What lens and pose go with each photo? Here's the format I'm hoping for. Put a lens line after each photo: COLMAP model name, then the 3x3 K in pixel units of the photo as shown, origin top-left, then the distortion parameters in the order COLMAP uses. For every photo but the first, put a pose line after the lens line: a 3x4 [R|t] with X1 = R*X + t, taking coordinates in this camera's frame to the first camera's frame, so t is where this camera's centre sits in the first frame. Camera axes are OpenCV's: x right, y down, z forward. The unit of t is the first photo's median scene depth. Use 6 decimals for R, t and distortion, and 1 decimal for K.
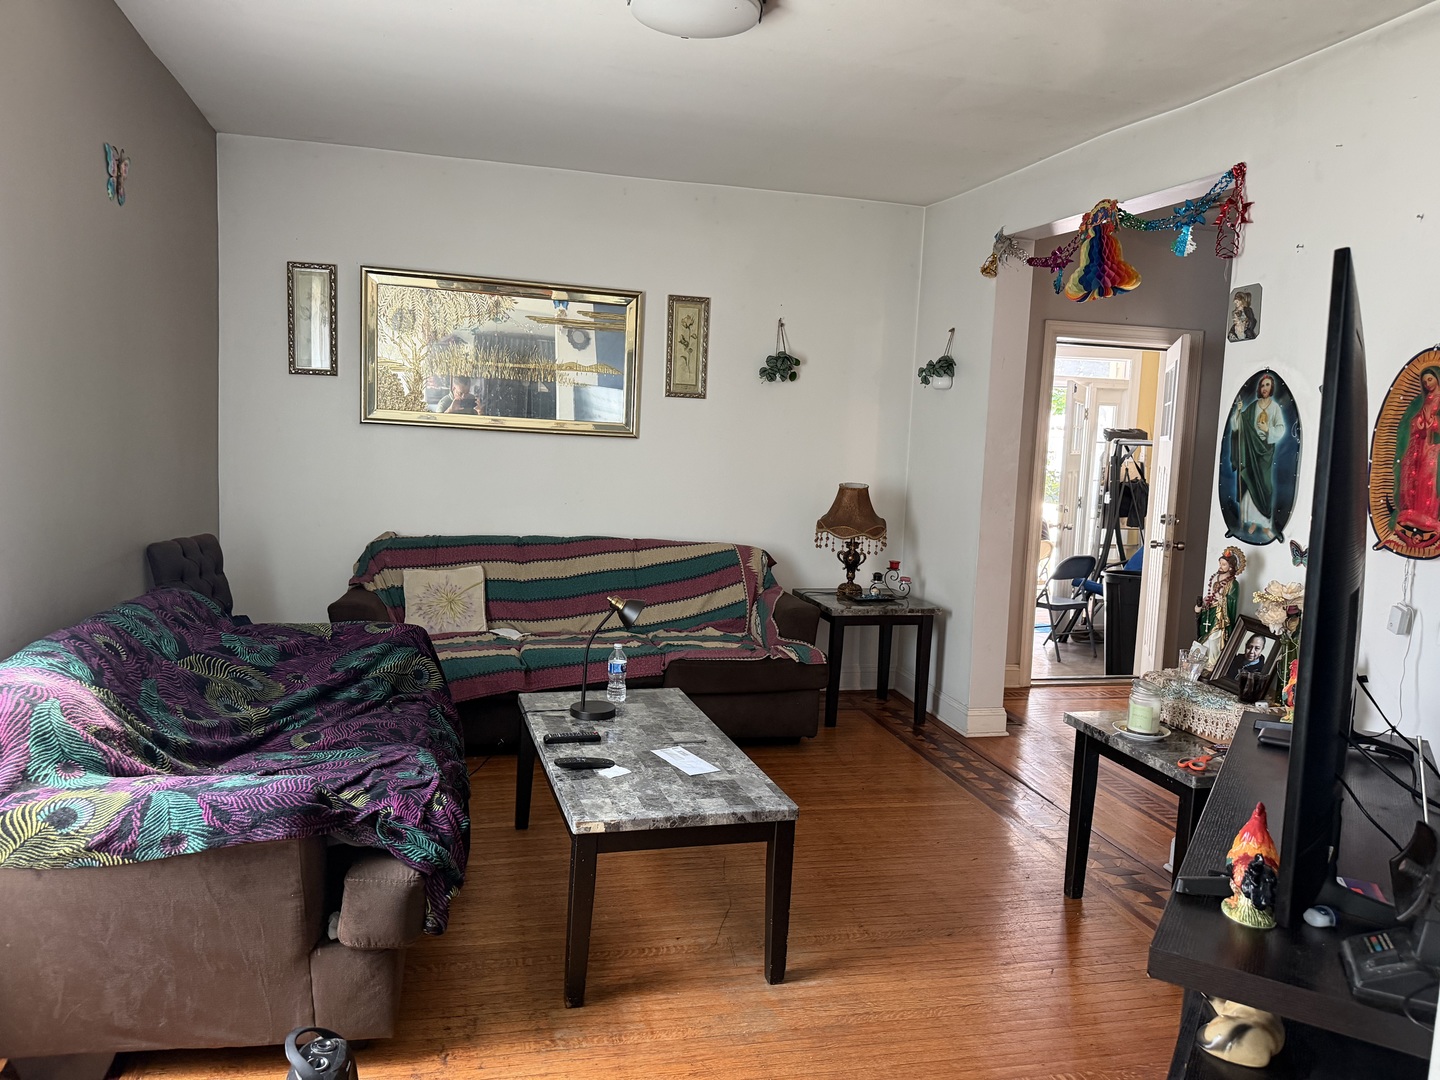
lens RADIAL K [[1003.1, 0, 720.0], [0, 1003.1, 540.0], [0, 0, 1]] dist [0.109034, -0.123694]
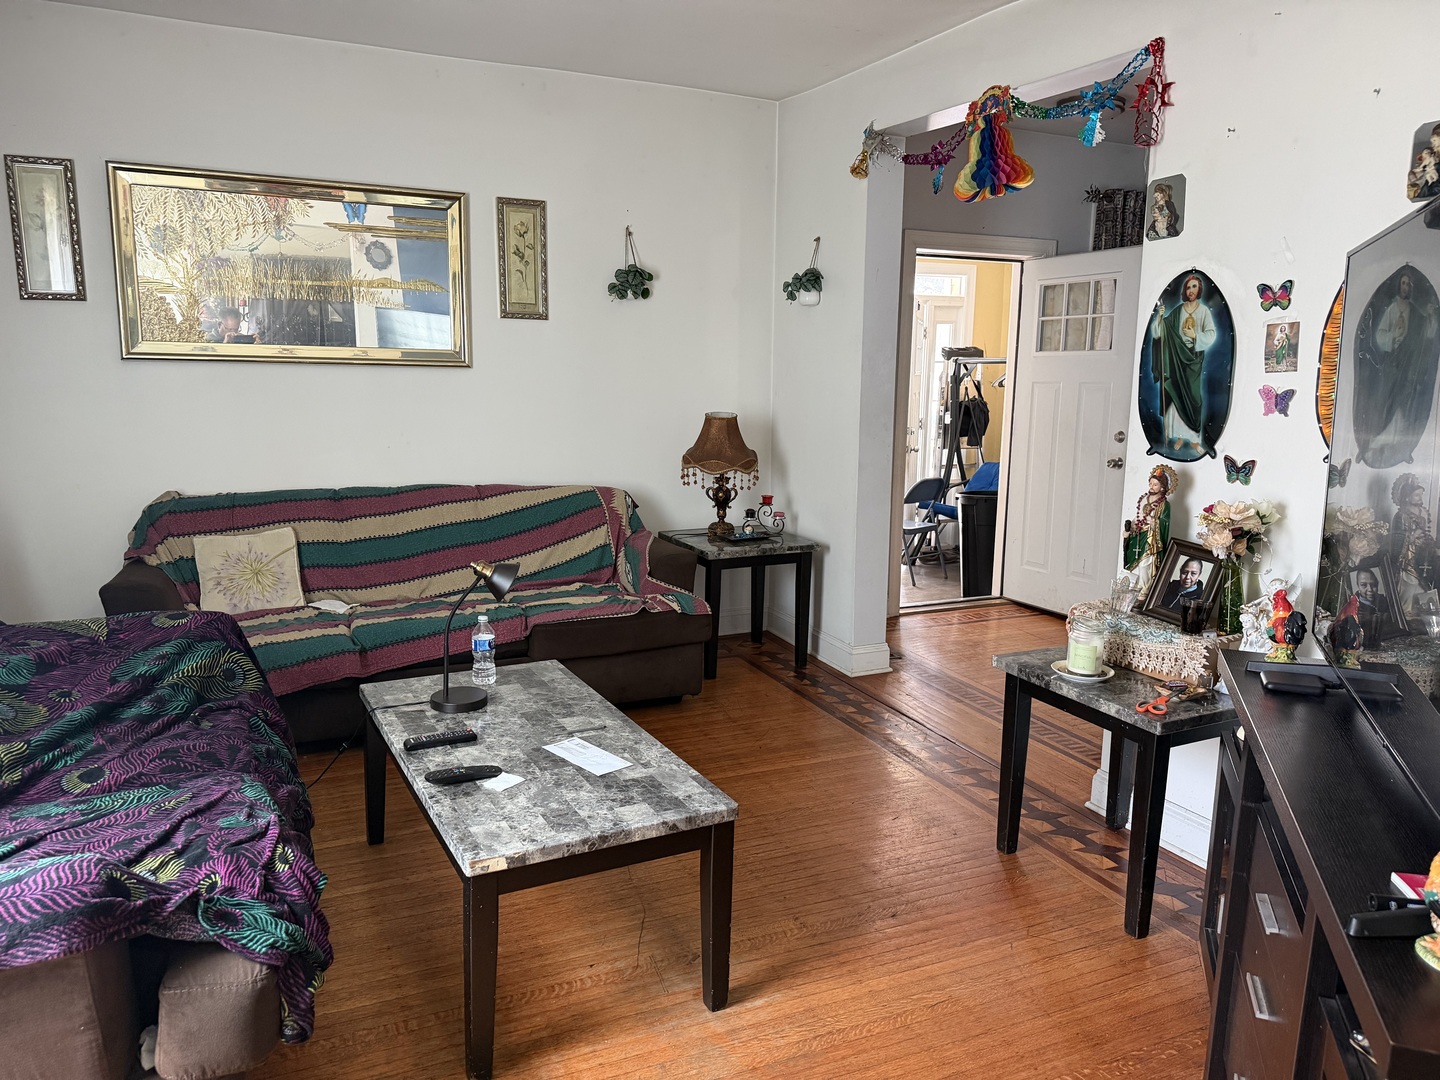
lens RADIAL K [[978.0, 0, 694.7], [0, 978.0, 536.0], [0, 0, 1]] dist [0.059199, -0.060399]
pose [[0.983103, -0.059276, 0.173188, -0.070454], [0.047600, 0.996353, 0.070816, -0.012456], [-0.176754, -0.061376, 0.982340, 0.190341]]
